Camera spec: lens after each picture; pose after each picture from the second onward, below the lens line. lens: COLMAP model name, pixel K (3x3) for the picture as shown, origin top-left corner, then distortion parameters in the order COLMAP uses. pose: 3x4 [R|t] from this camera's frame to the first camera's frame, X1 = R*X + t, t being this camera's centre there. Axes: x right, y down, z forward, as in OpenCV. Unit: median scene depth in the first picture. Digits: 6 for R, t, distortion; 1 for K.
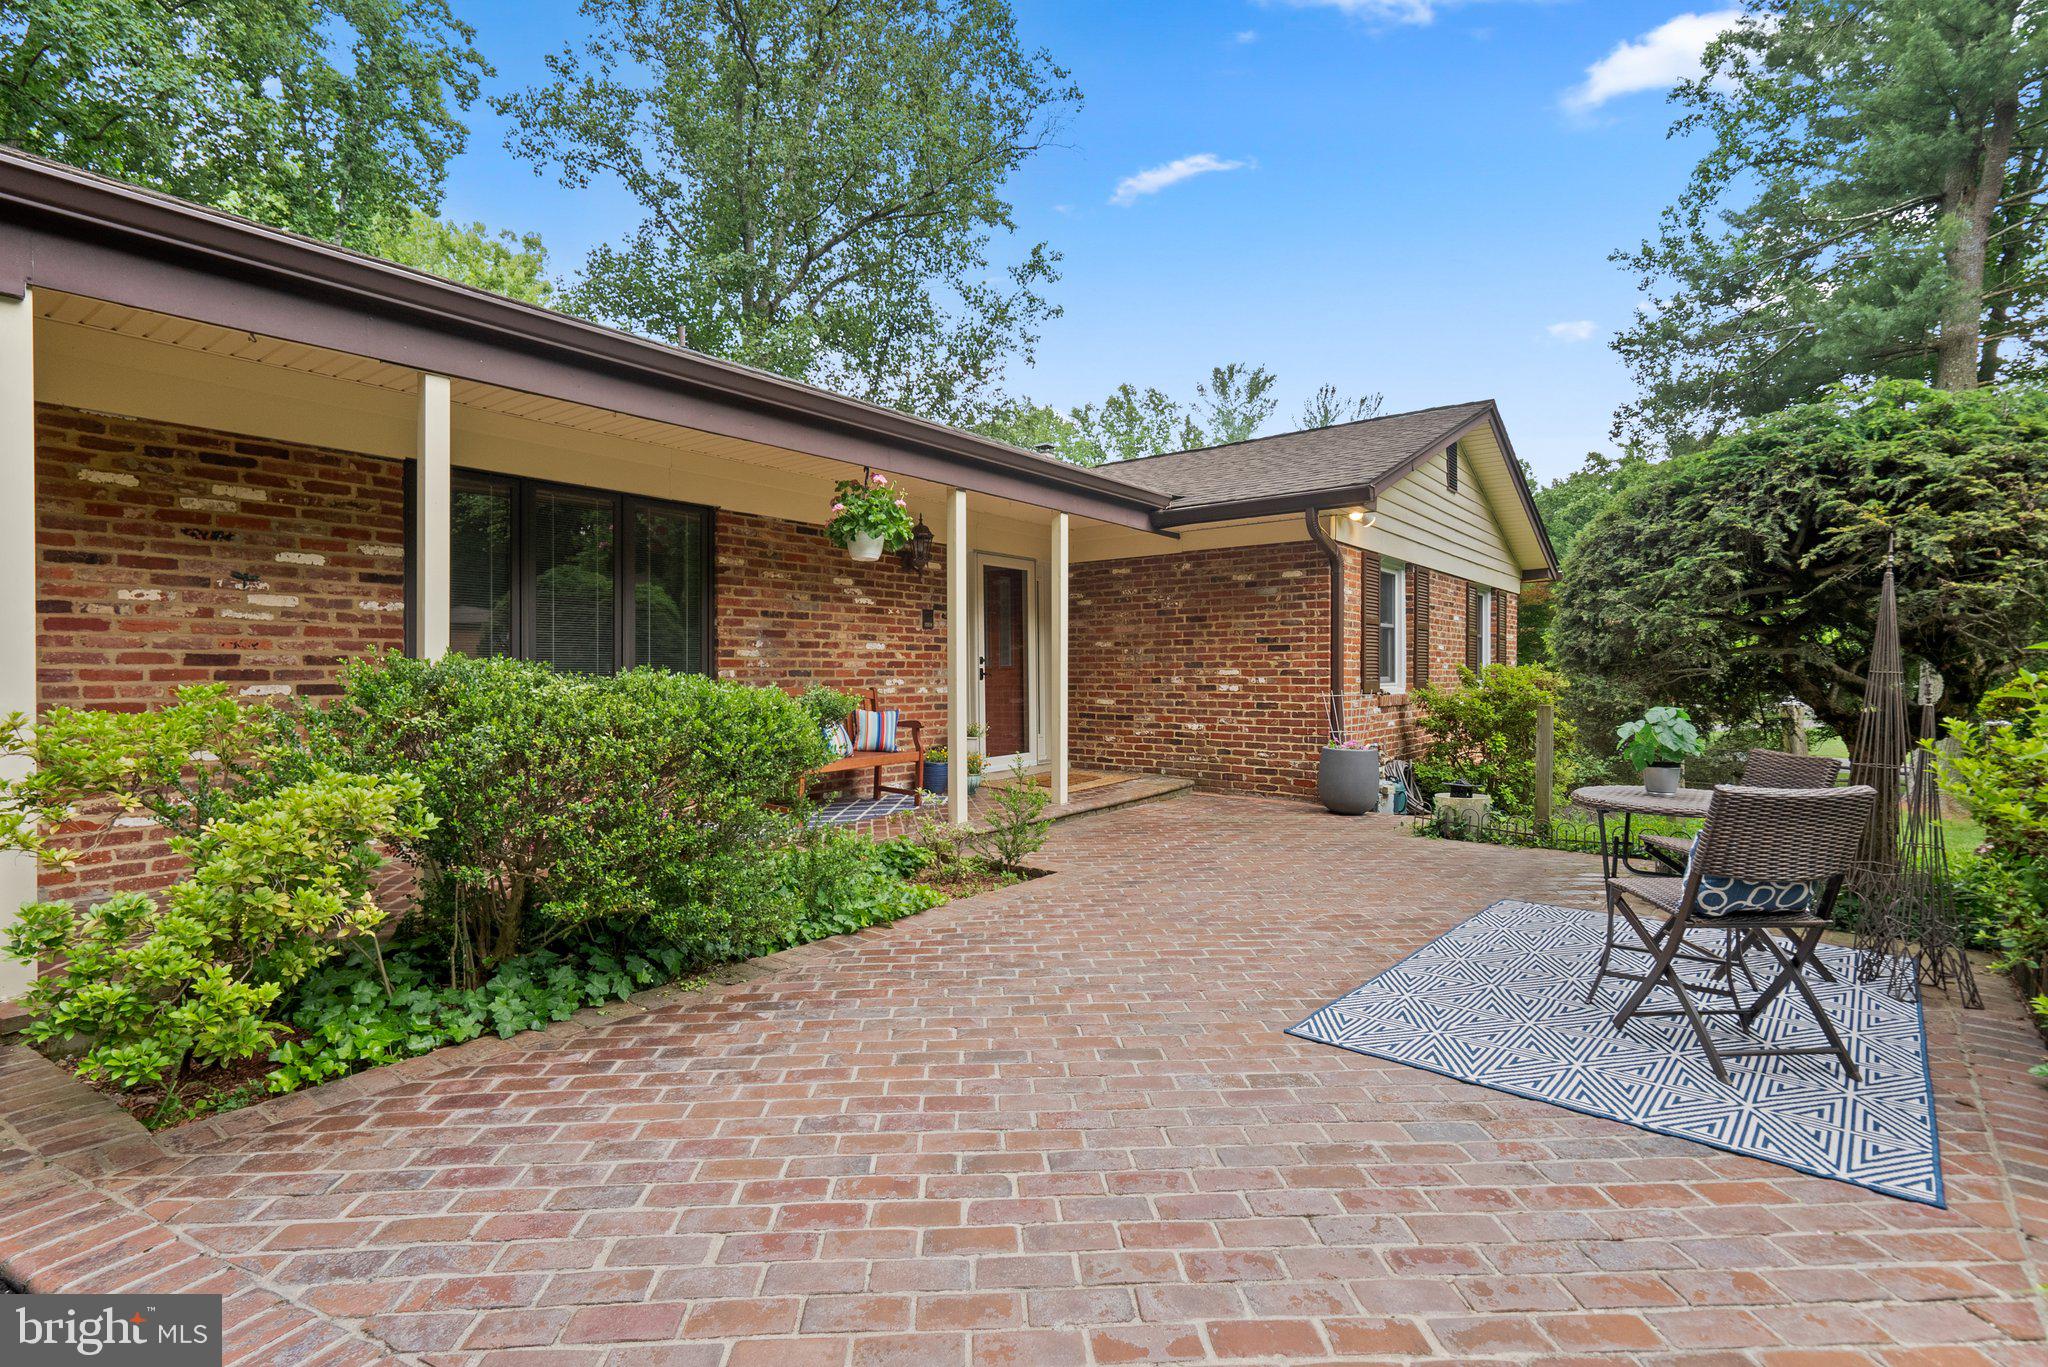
lens RADIAL K [[936.1, 0, 1013.0], [0, 936.1, 702.7], [0, 0, 1]] dist [-0.003102, -0.000389]
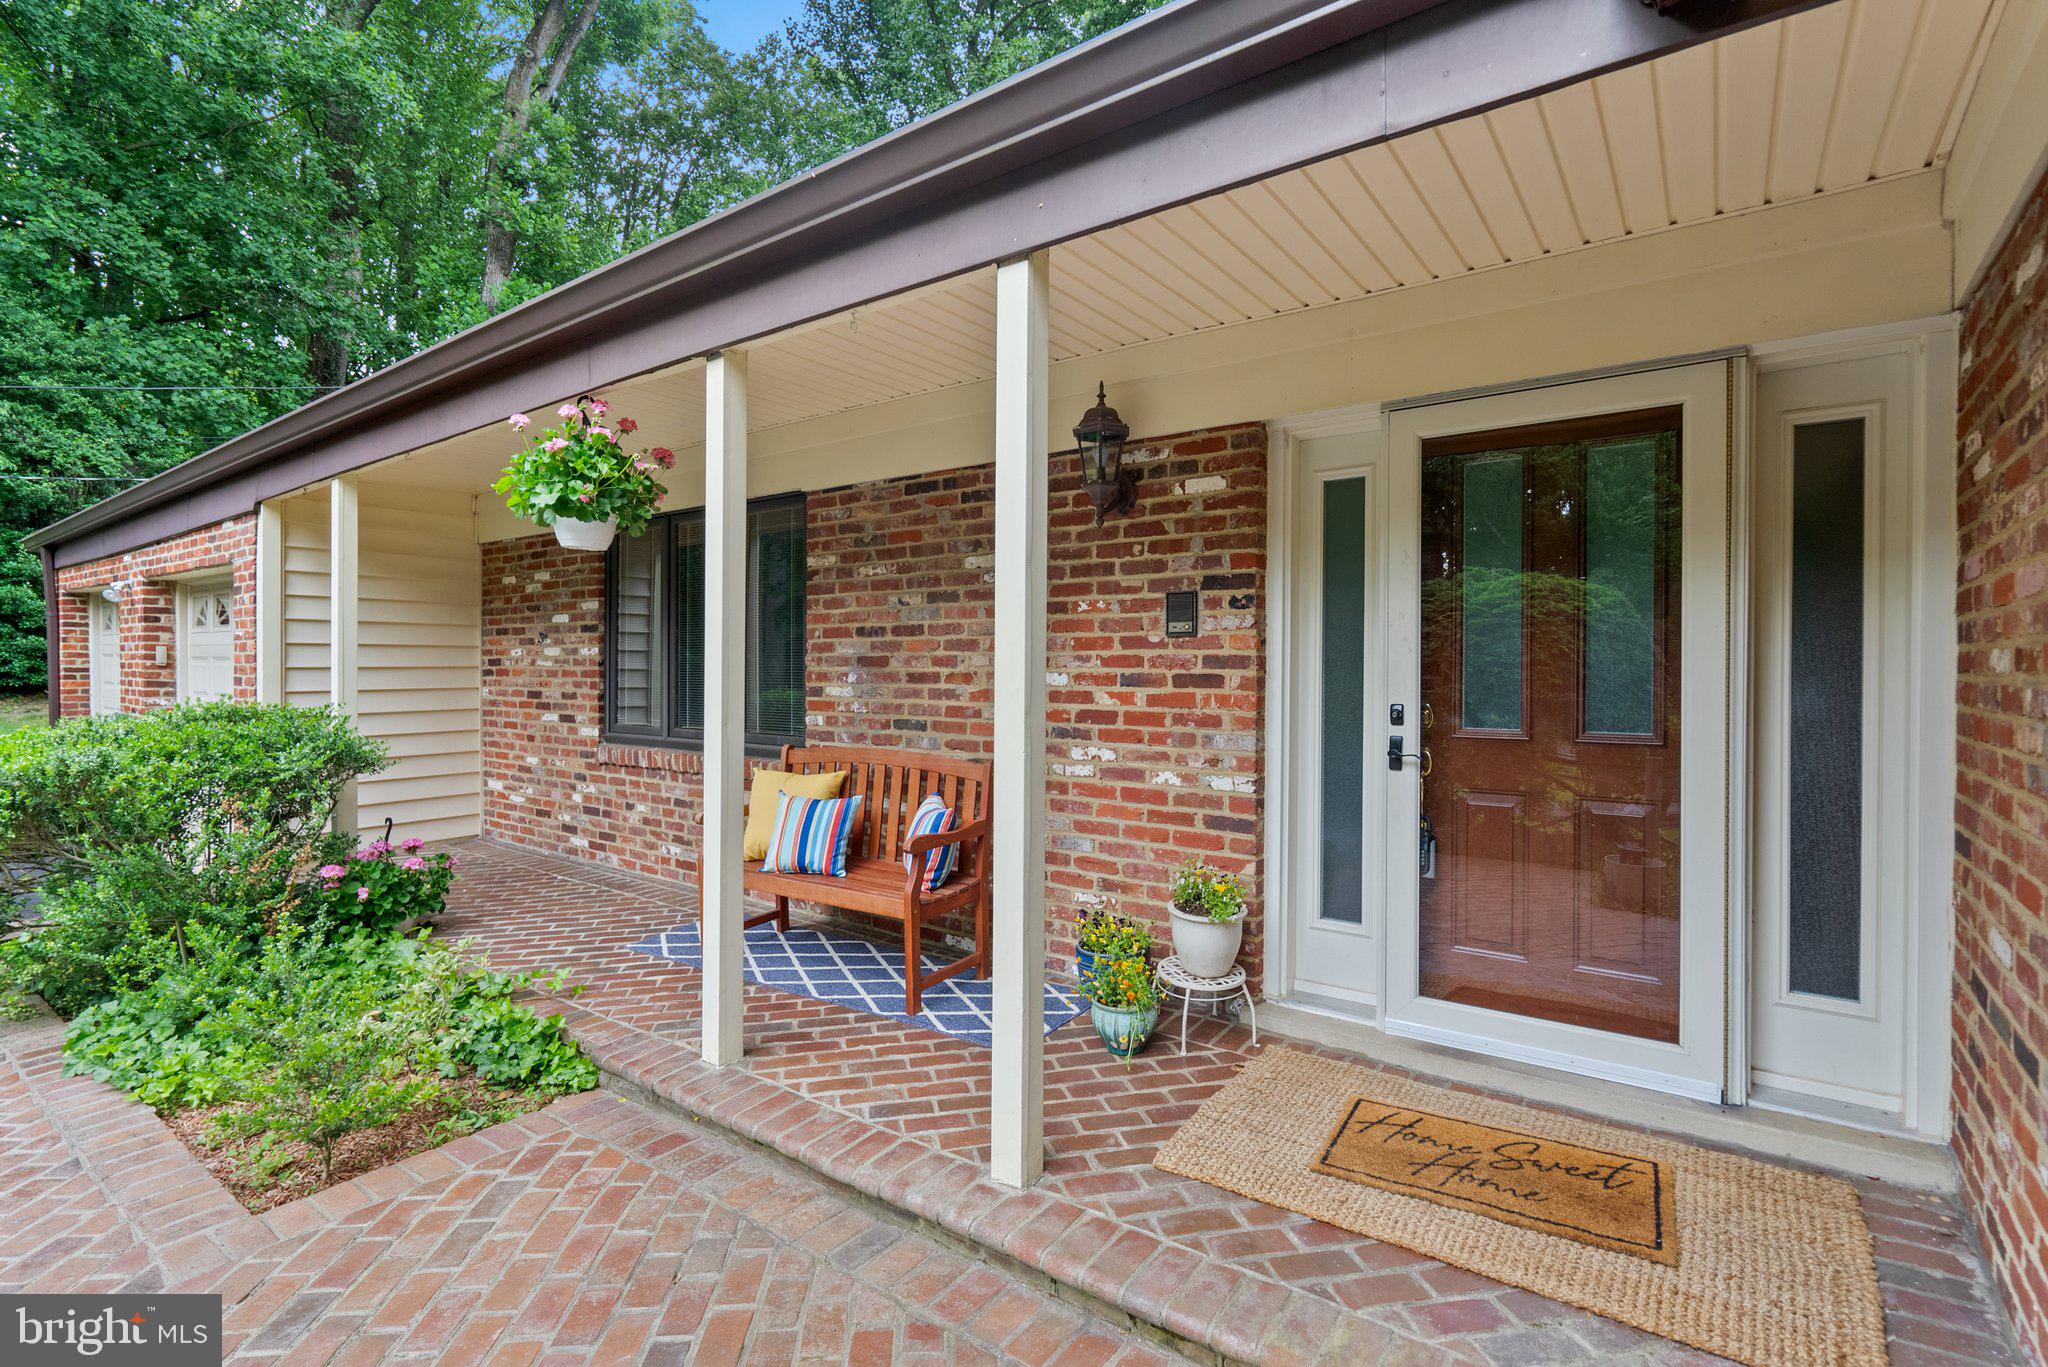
lens RADIAL K [[947.5, 0, 1030.5], [0, 947.5, 656.2], [0, 0, 1]] dist [-0.003765, -0.000110]
pose [[0.044401, -0.000146, -0.999014, 0.322734], [-0.029006, 0.999578, -0.001435, -0.064064], [0.998593, 0.029041, 0.044378, 0.868685]]
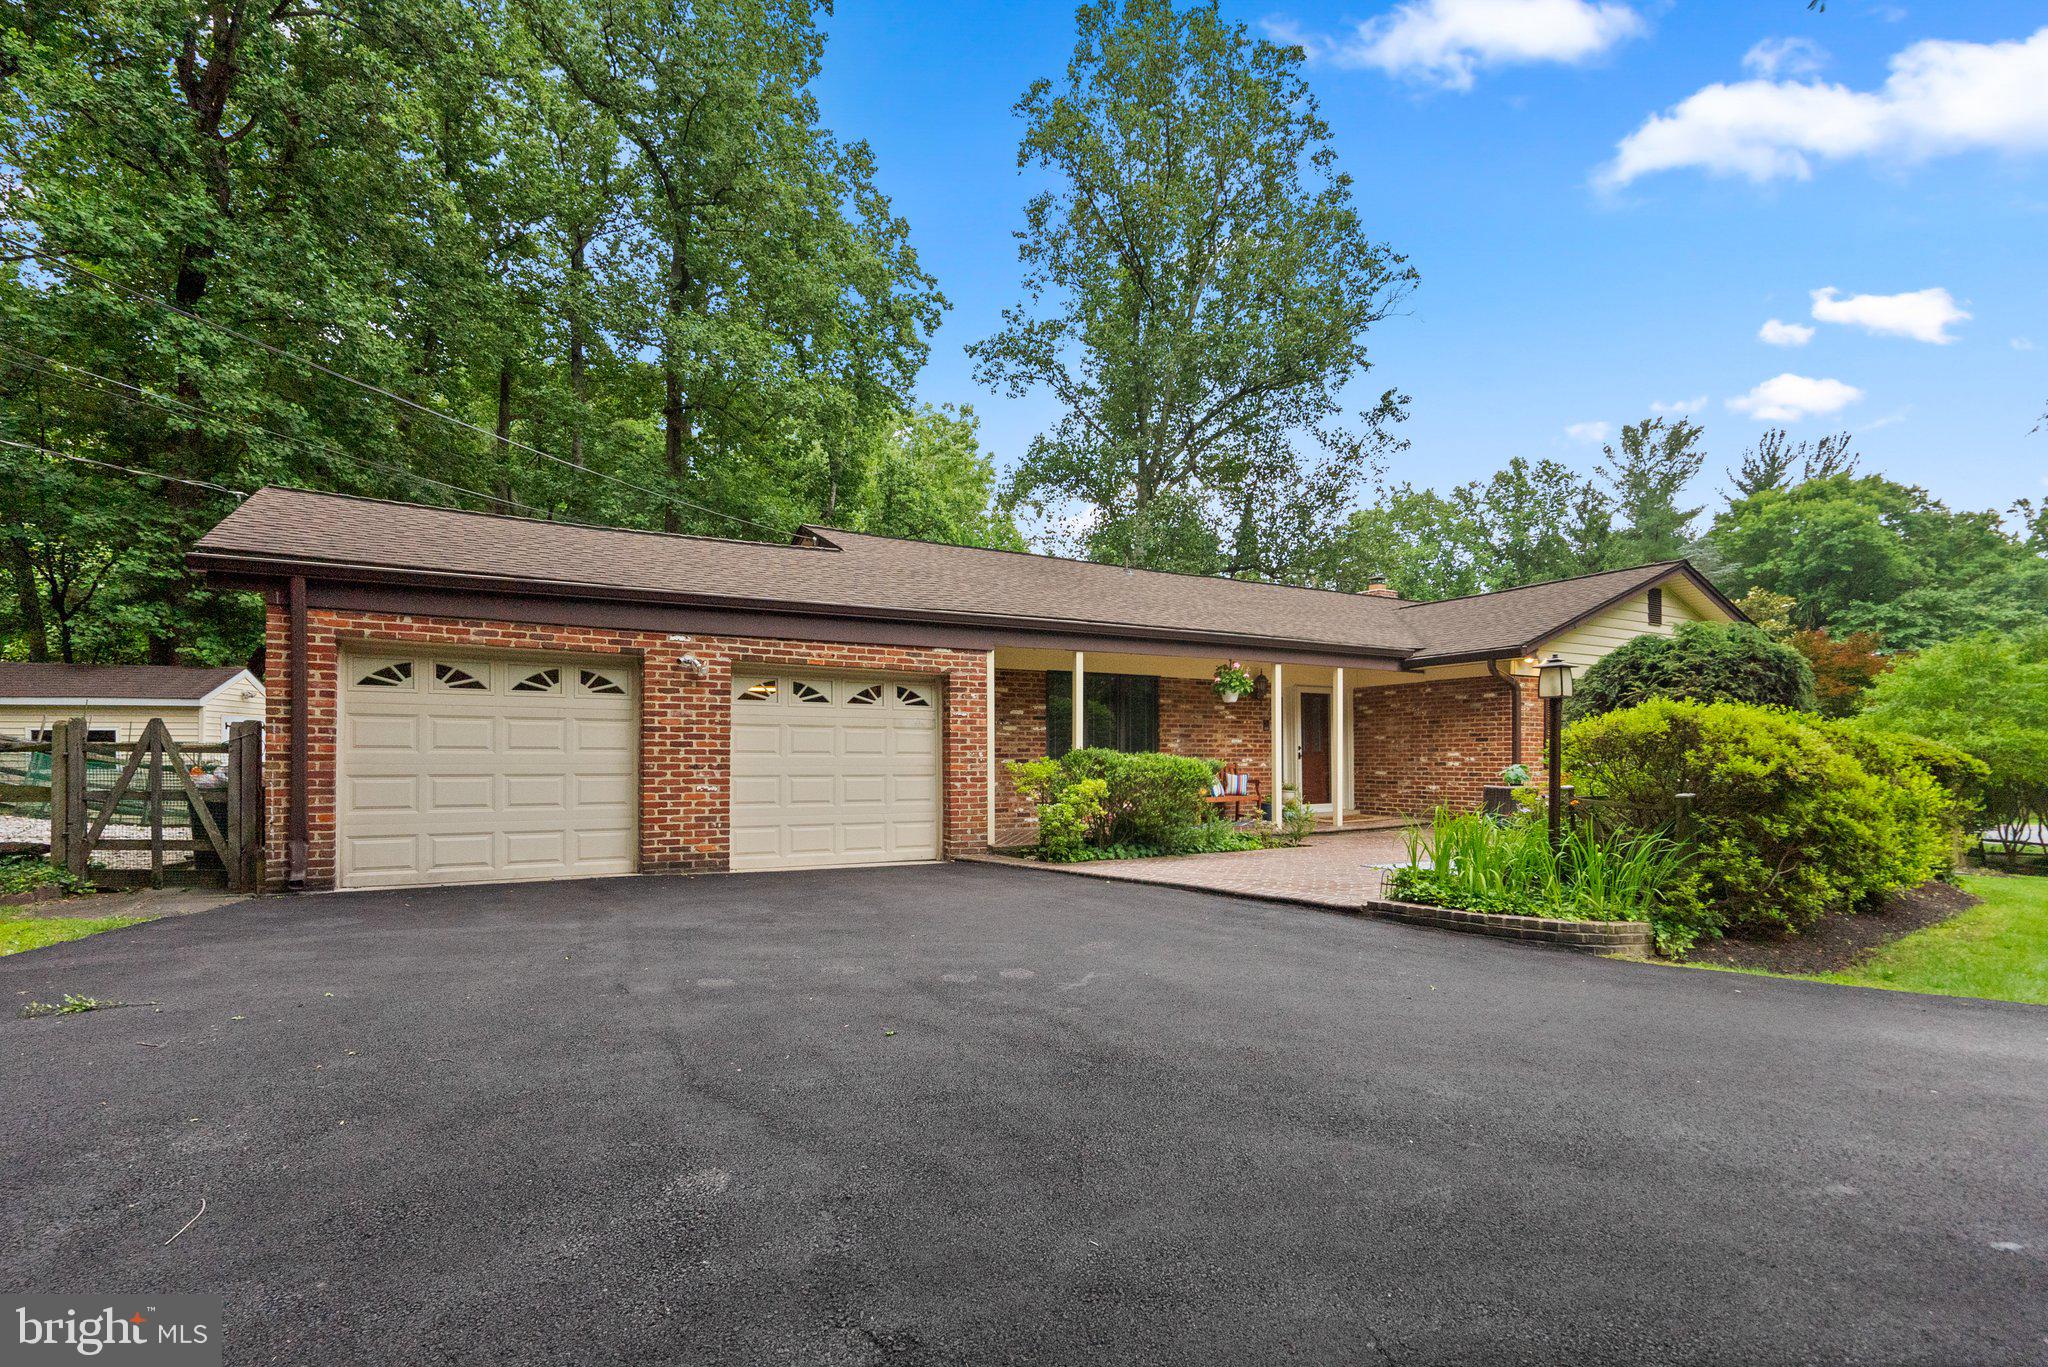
lens RADIAL K [[962.1, 0, 1035.9], [0, 962.1, 737.0], [0, 0, 1]] dist [-0.002715, -0.000140]
pose [[0.933399, -0.011131, -0.358667, 0.150522], [-0.009320, 0.998430, -0.055241, 0.037176], [0.358718, 0.054905, 0.931830, -0.839280]]
